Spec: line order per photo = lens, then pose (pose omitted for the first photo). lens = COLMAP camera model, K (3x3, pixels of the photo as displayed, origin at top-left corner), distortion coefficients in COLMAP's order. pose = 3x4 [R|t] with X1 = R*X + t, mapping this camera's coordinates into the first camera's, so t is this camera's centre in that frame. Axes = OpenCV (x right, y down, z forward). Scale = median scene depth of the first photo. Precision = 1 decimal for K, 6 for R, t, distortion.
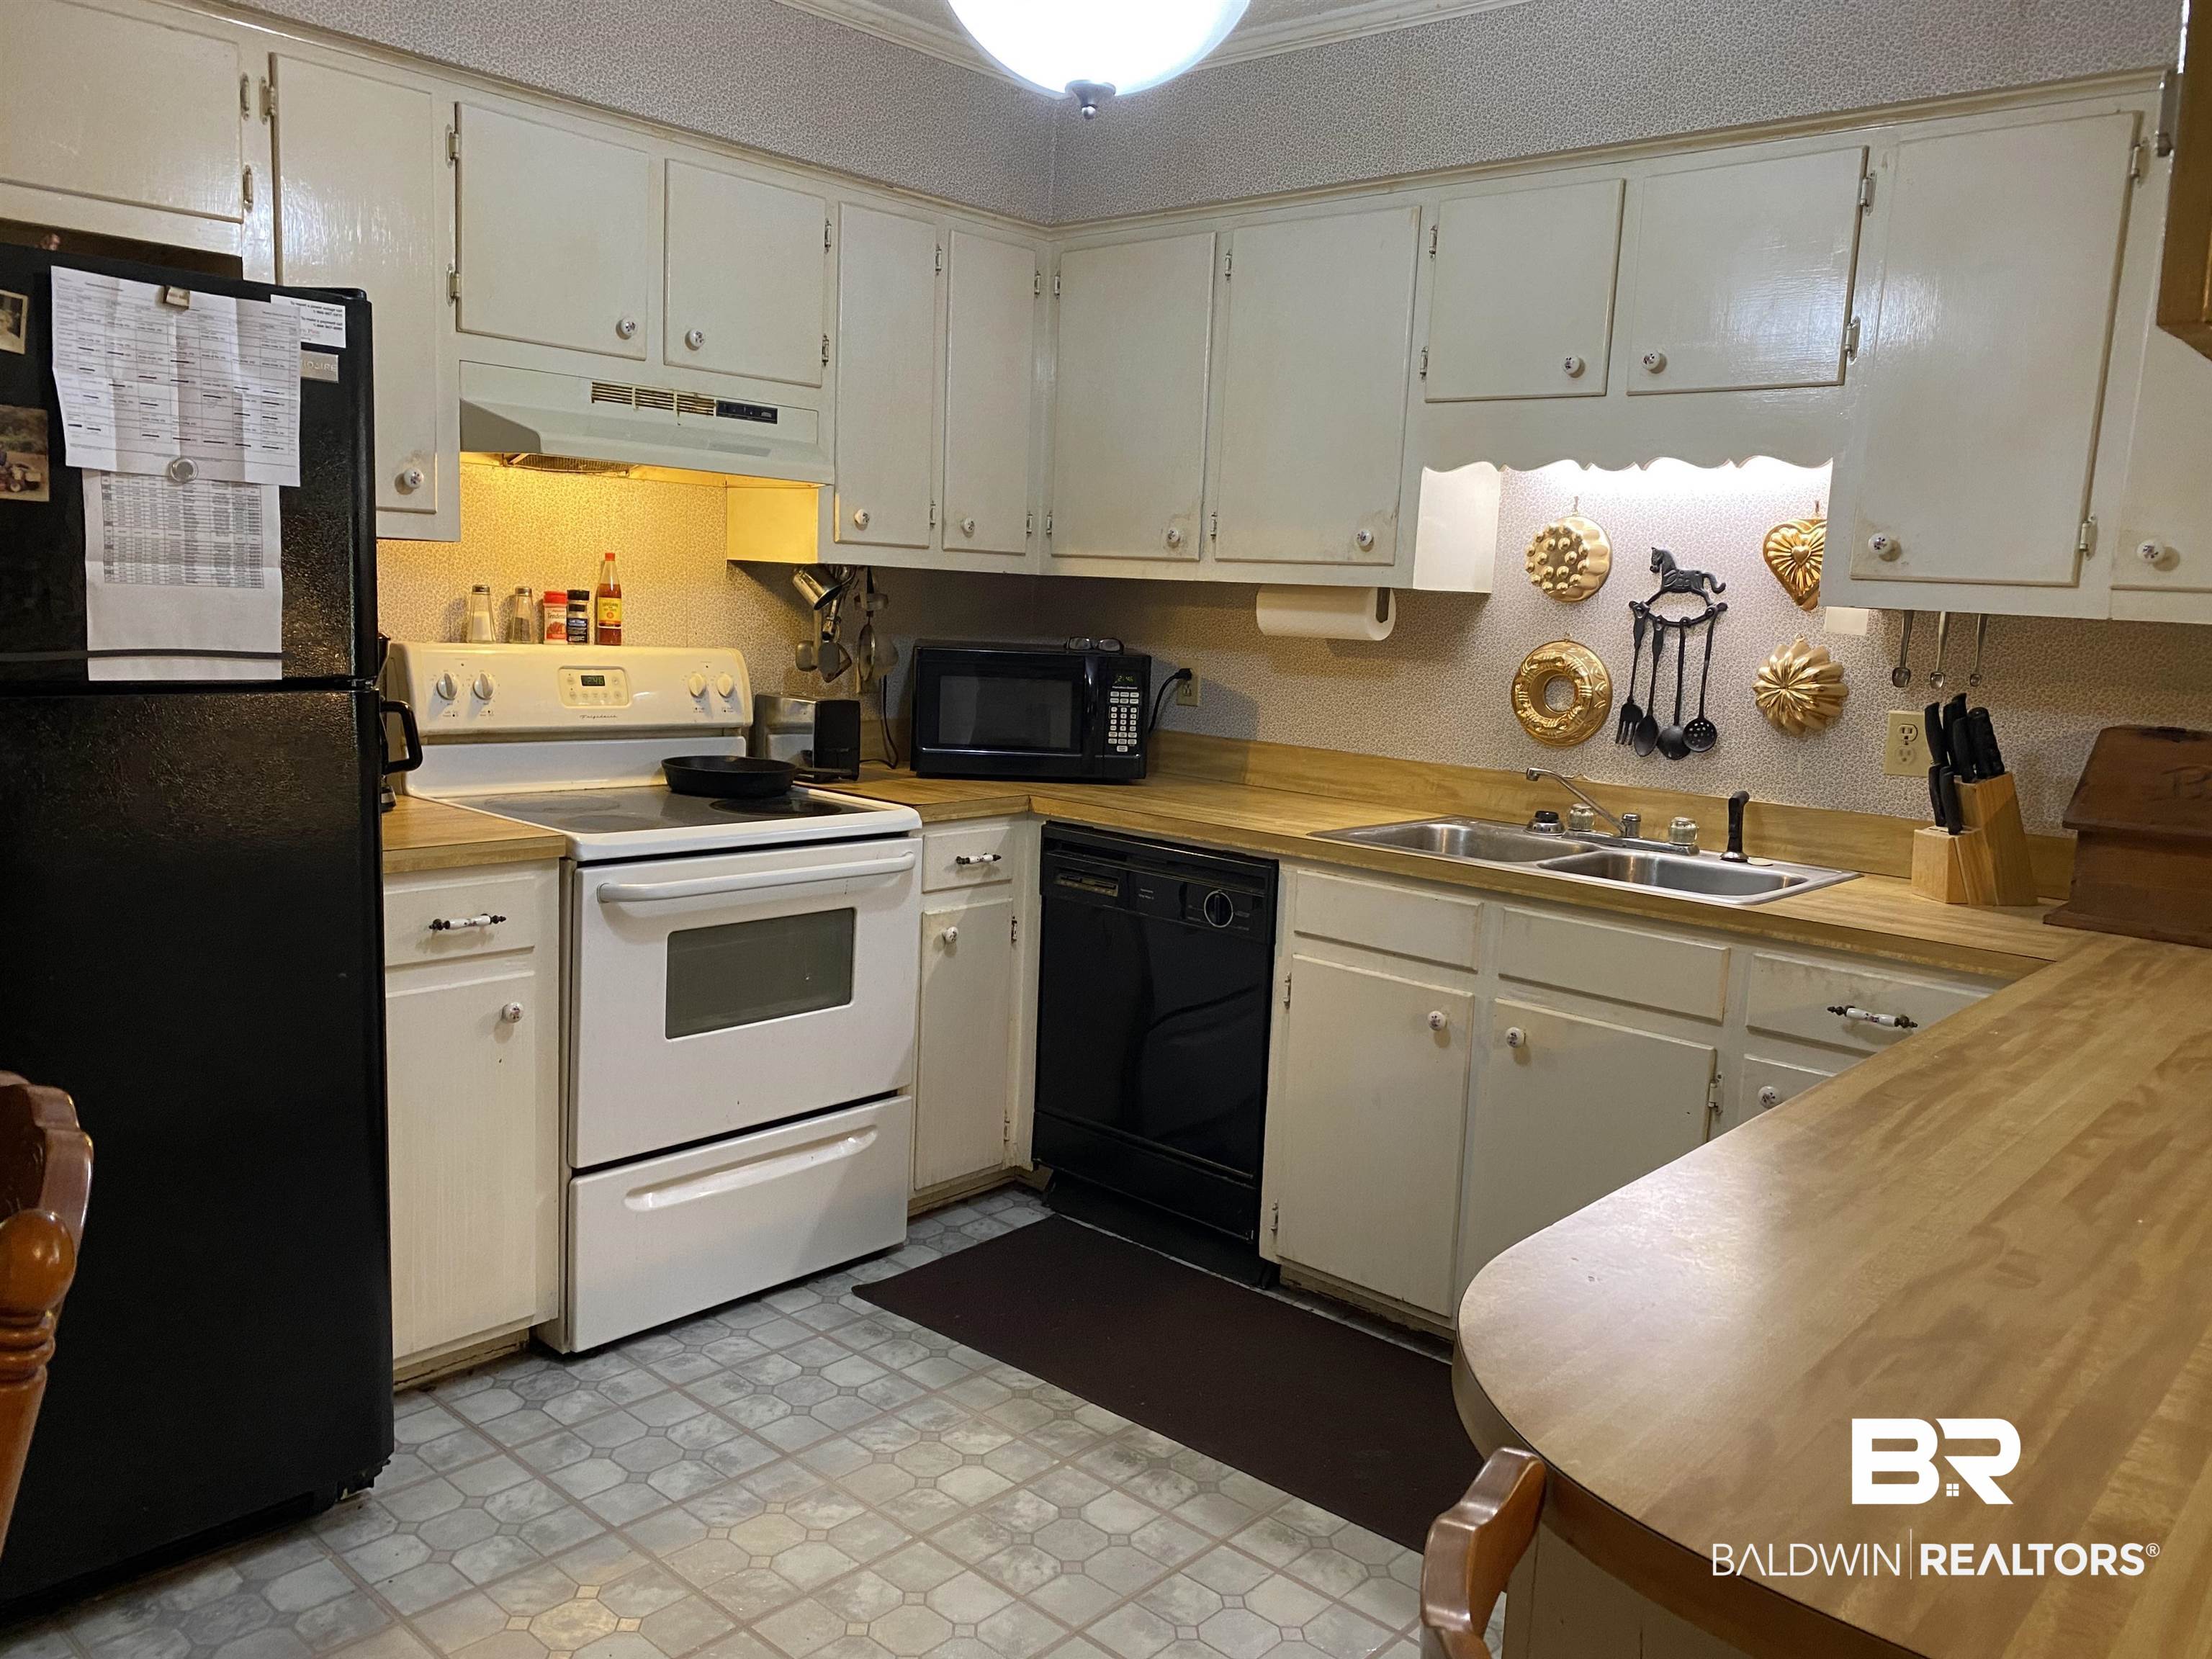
lens RADIAL K [[1675.3, 0, 1104.2], [0, 1675.3, 835.2], [0, 0, 1]] dist [0.040304, -0.052005]
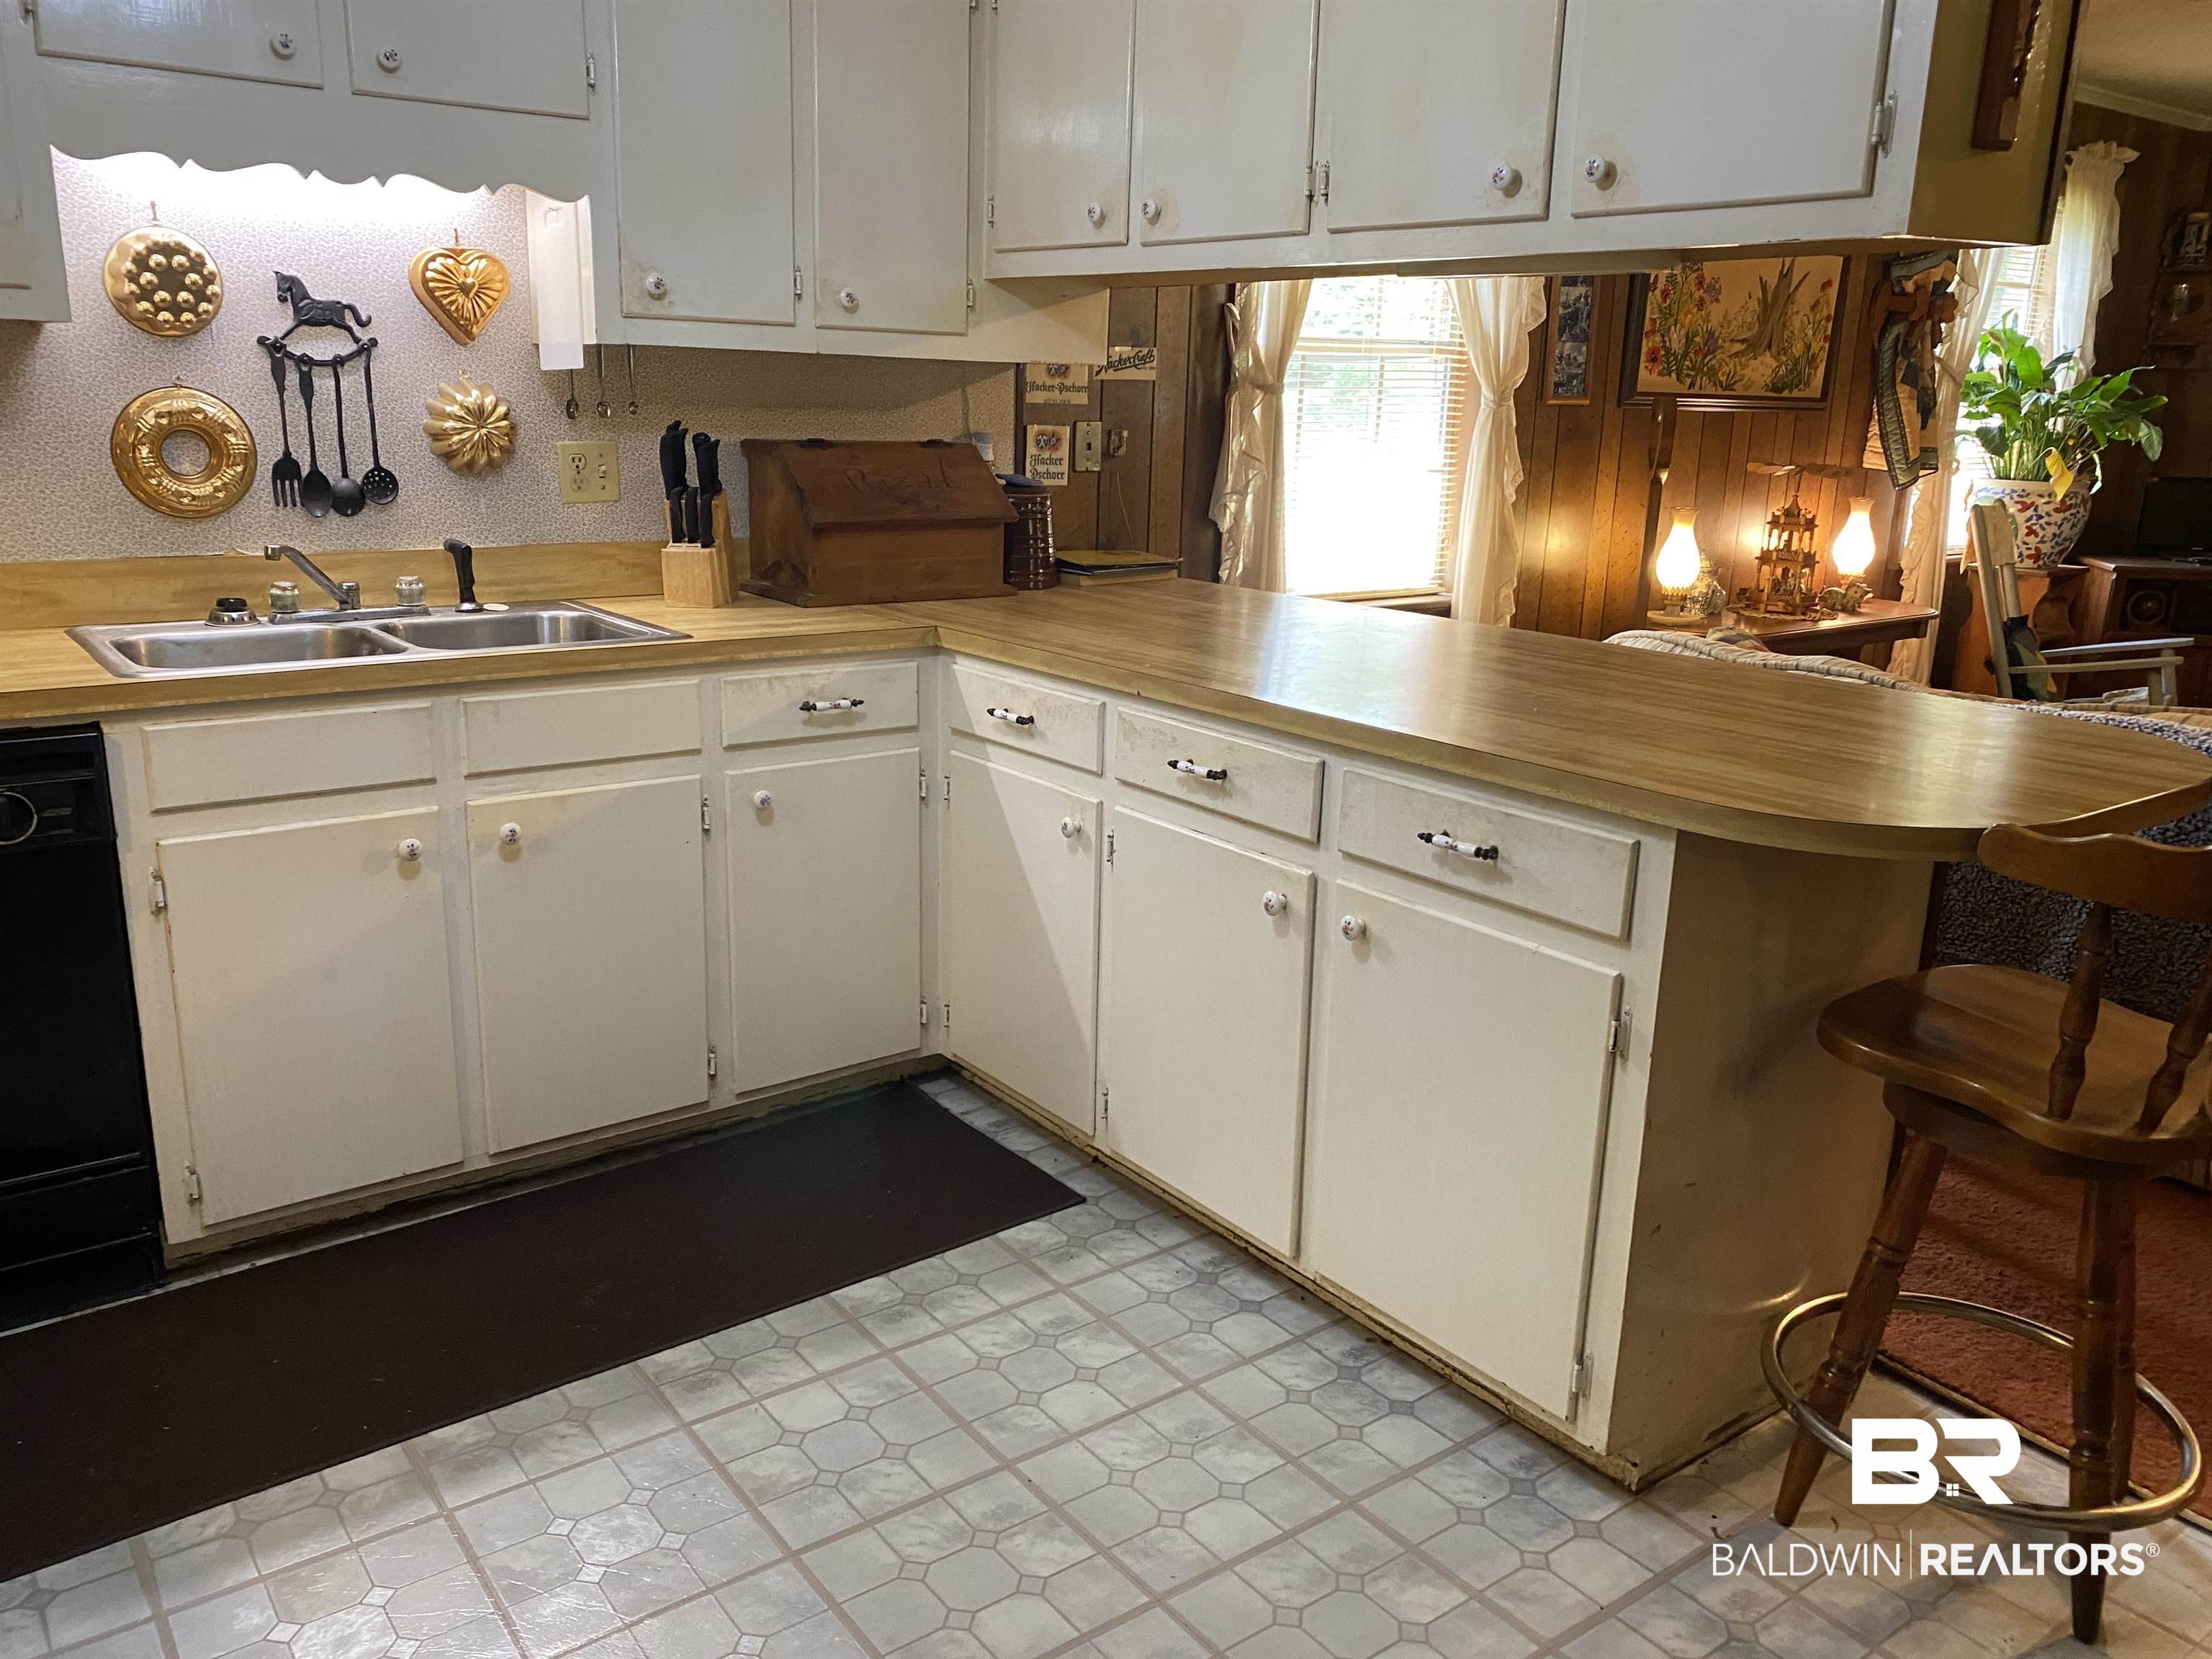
lens RADIAL K [[1675.3, 0, 1056.8], [0, 1675.3, 828.4], [0, 0, 1]] dist [0.040304, -0.052005]
pose [[0.207232, -0.292269, 0.933613, -0.571850], [0.128586, 0.954188, 0.270168, -0.096377], [-0.969804, 0.064062, 0.235320, 0.508141]]
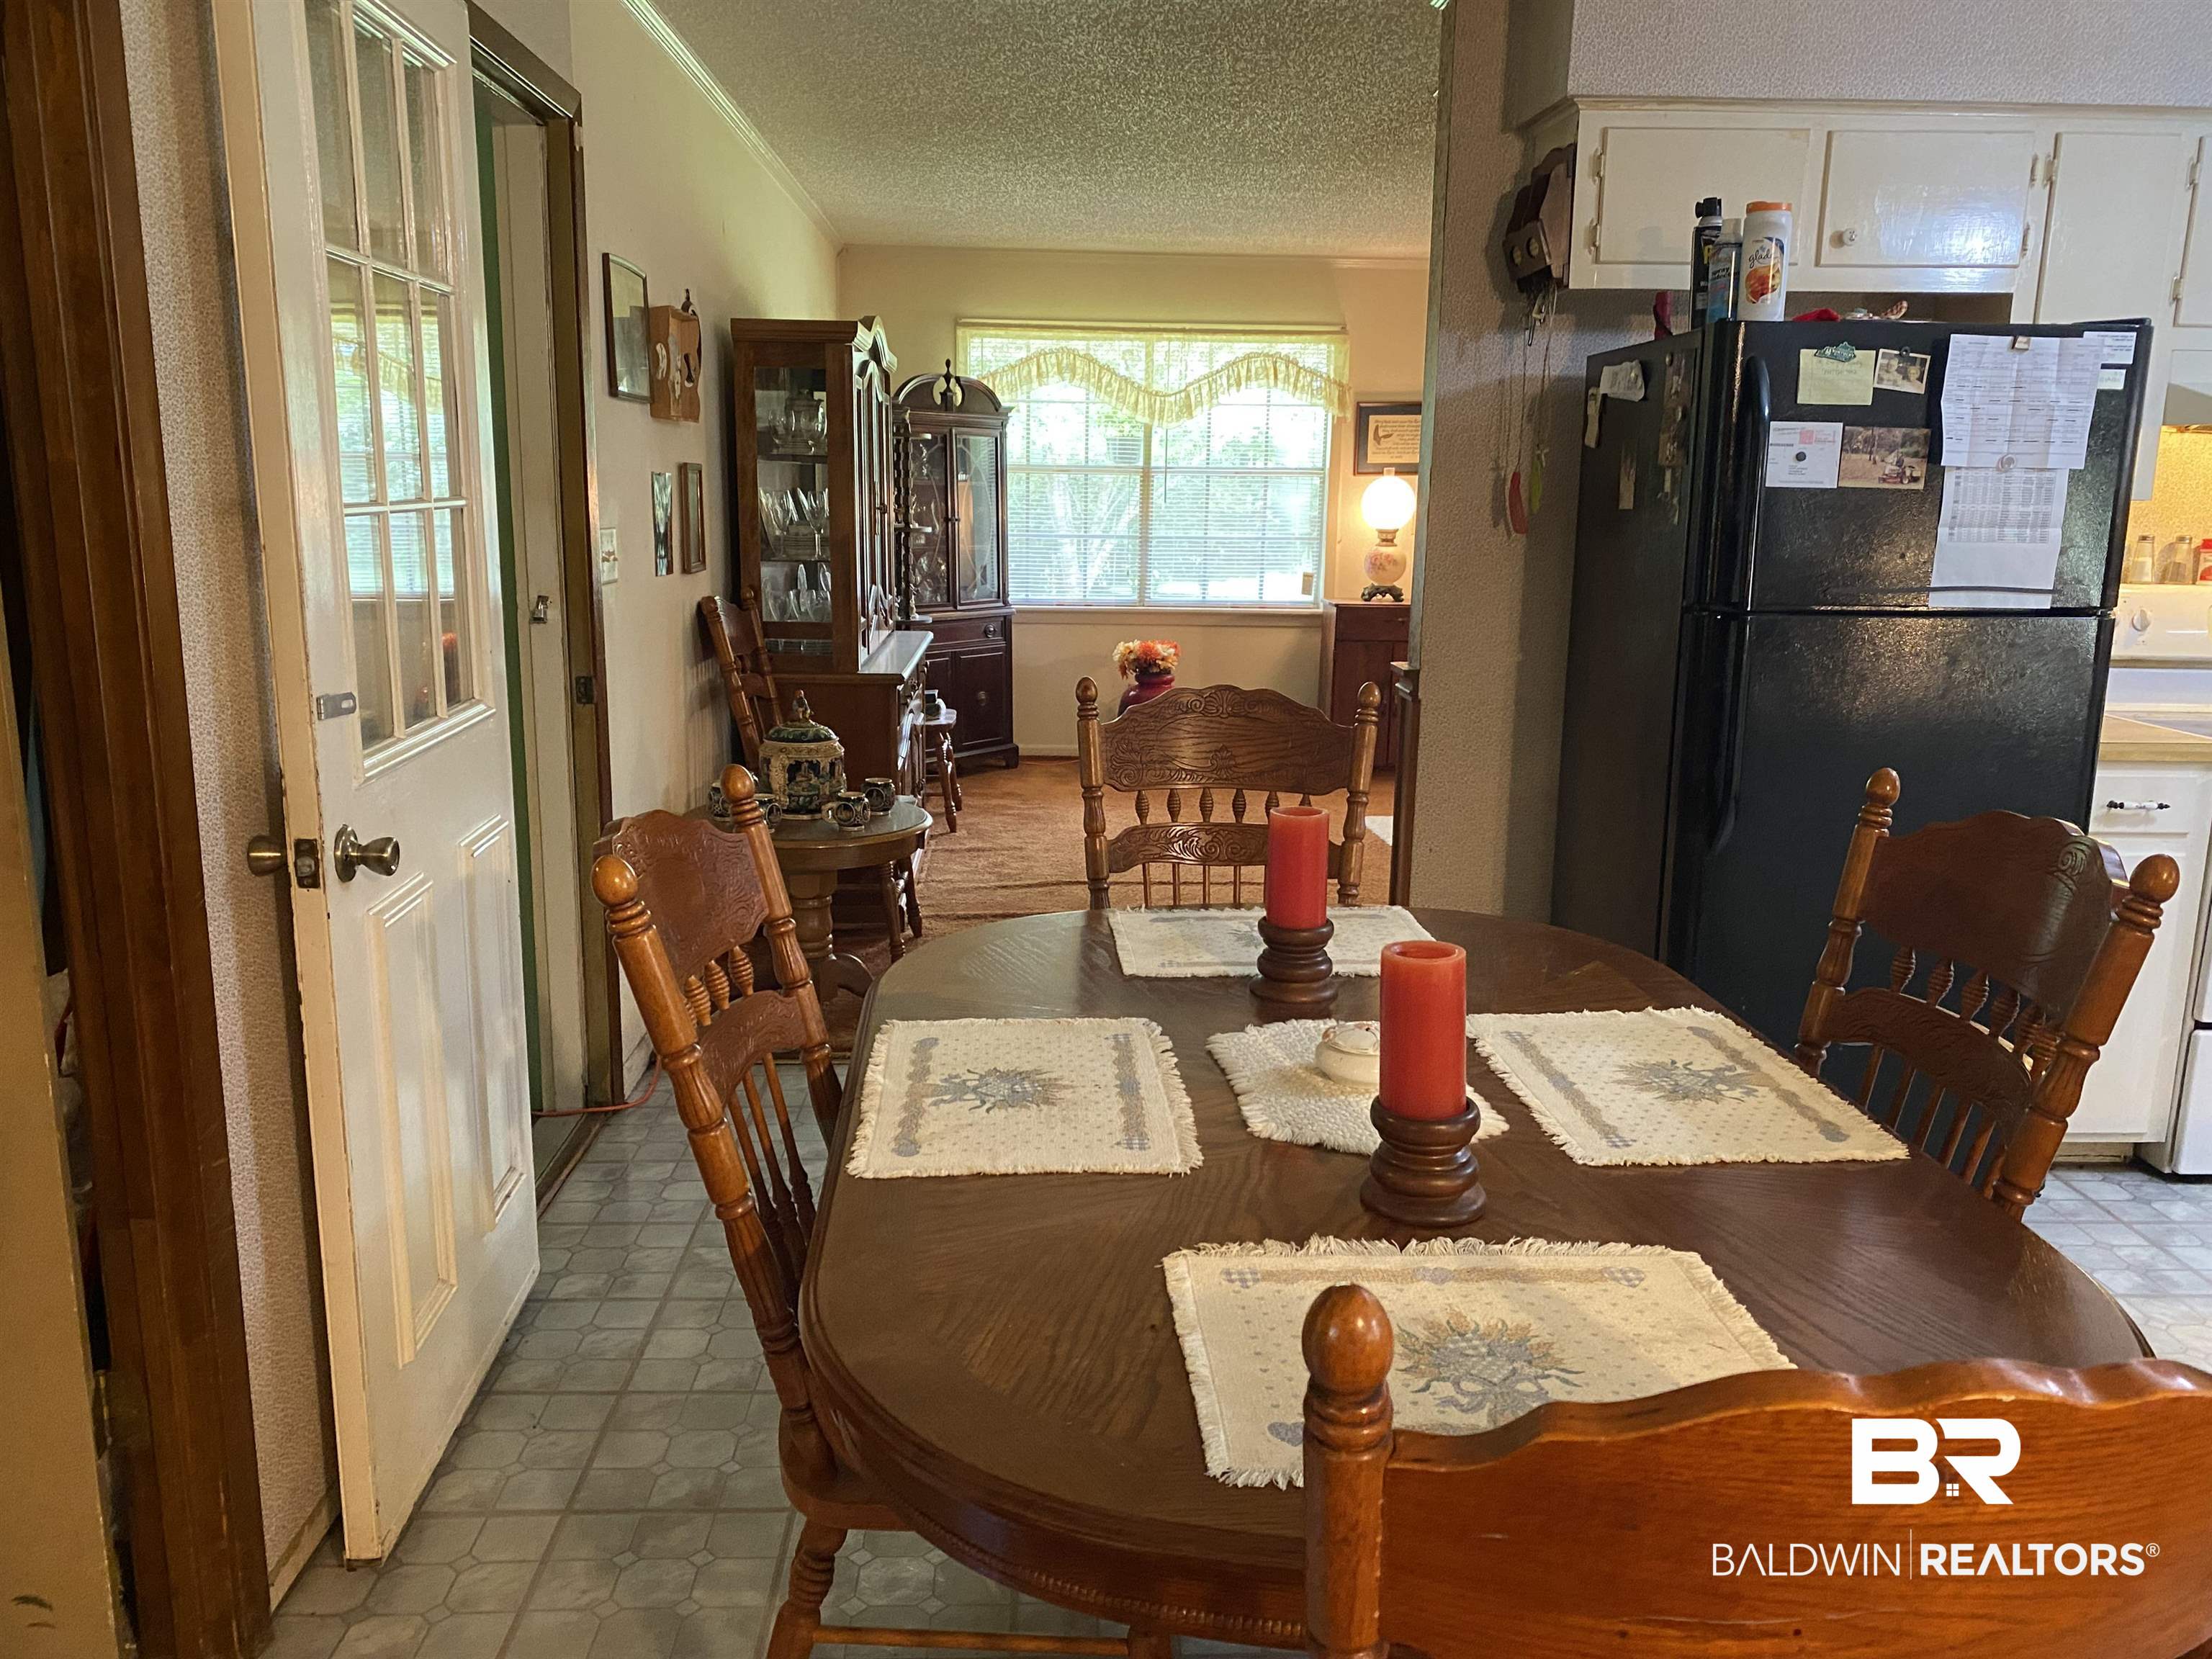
lens RADIAL K [[1675.3, 0, 1087.2], [0, 1675.3, 835.3], [0, 0, 1]] dist [0.040304, -0.052005]
pose [[0.687967, 0.107512, -0.717735, -0.008517], [-0.084626, 0.994104, 0.067793, 0.044621], [0.720791, 0.014100, 0.693009, -0.359171]]
